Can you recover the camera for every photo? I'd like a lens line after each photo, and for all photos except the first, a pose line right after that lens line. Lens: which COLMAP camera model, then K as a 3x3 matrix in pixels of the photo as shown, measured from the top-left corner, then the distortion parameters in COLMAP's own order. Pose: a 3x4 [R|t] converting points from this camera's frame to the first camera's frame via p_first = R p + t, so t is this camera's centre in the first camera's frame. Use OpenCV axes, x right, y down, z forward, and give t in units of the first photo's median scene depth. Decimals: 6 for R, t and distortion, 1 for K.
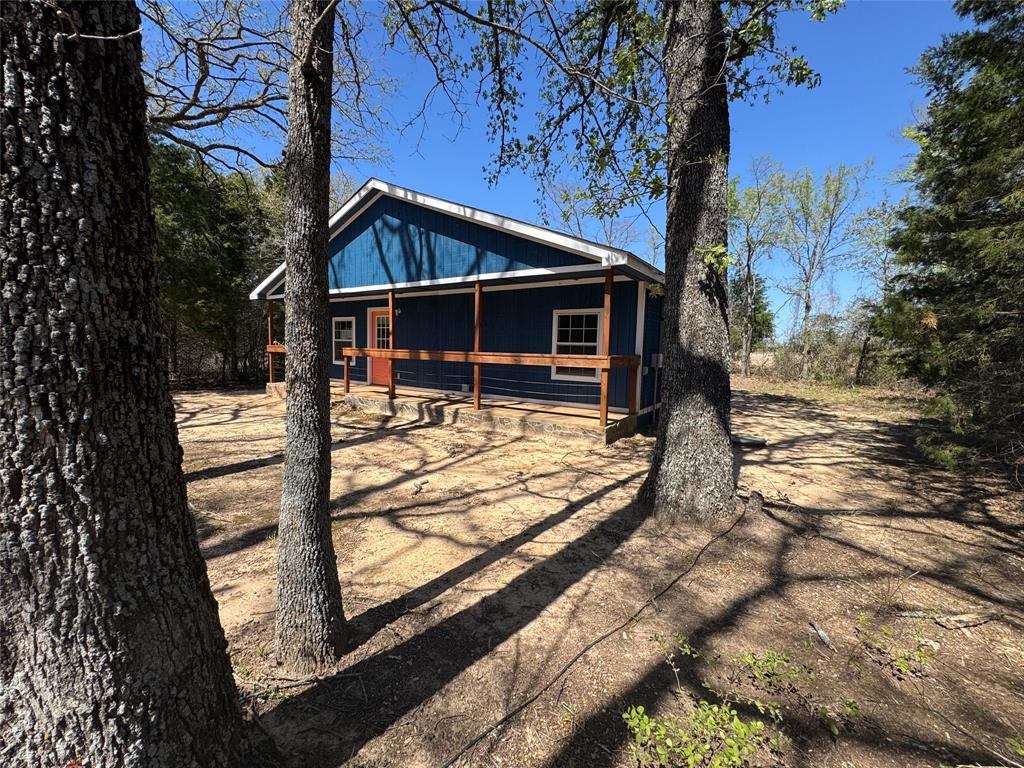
lens RADIAL K [[415.4, 0, 512.0], [0, 415.4, 384.0], [0, 0, 1]] dist [-0.002858, -0.000100]
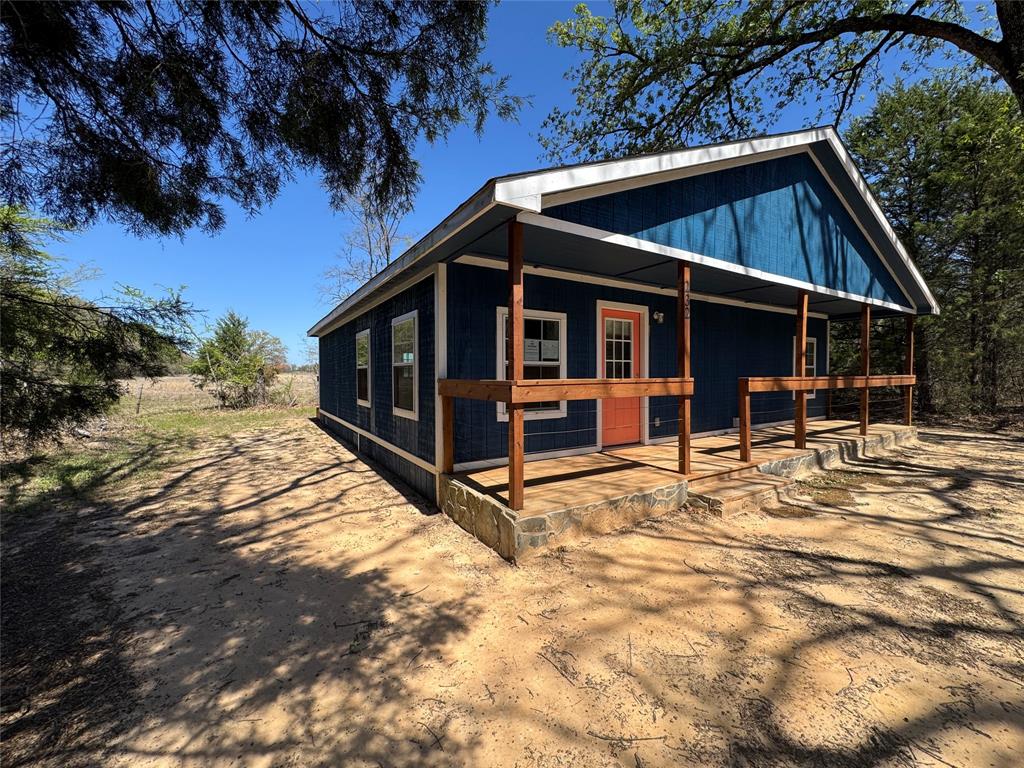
lens RADIAL K [[411.5, 0, 516.2], [0, 411.5, 381.8], [0, 0, 1]] dist [-0.001588, -0.000020]
pose [[0.418276, -0.035900, 0.907610, -1.171575], [0.090256, 0.995916, -0.002202, -0.123962], [-0.903825, 0.082839, 0.419808, 1.210415]]
